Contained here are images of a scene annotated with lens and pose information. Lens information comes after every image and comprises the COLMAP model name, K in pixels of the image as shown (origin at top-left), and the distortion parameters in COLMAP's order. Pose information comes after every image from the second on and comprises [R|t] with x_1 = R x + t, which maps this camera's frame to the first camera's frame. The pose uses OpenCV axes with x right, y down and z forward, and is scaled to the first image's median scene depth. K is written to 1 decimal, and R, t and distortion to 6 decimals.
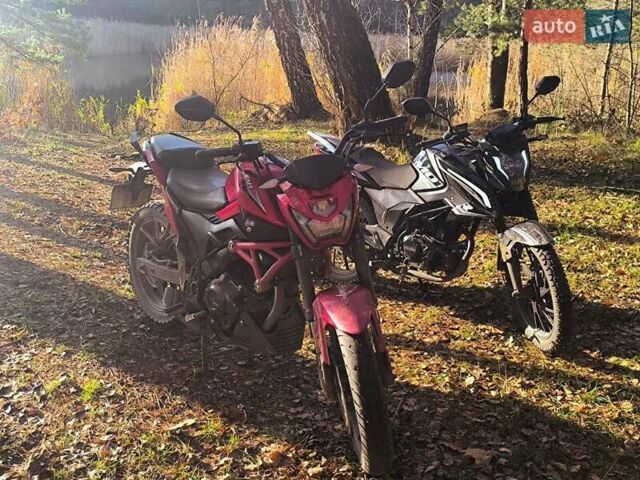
lens RADIAL K [[609.6, 0, 320.0], [0, 609.6, 240.0], [0, 0, 1]] dist [0.067150, -0.102803]
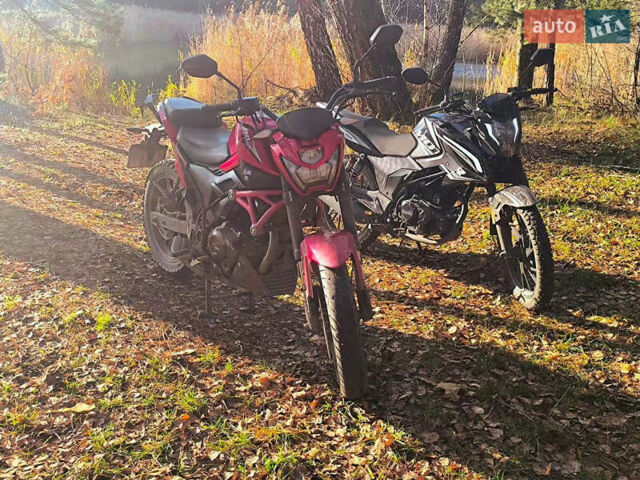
lens RADIAL K [[609.6, 0, 320.0], [0, 609.6, 240.0], [0, 0, 1]] dist [0.067150, -0.102803]
pose [[0.998698, 0.024963, -0.044478, 0.053875], [-0.024262, 0.999574, 0.016215, 0.057956], [0.044864, -0.015114, 0.998879, -0.075052]]
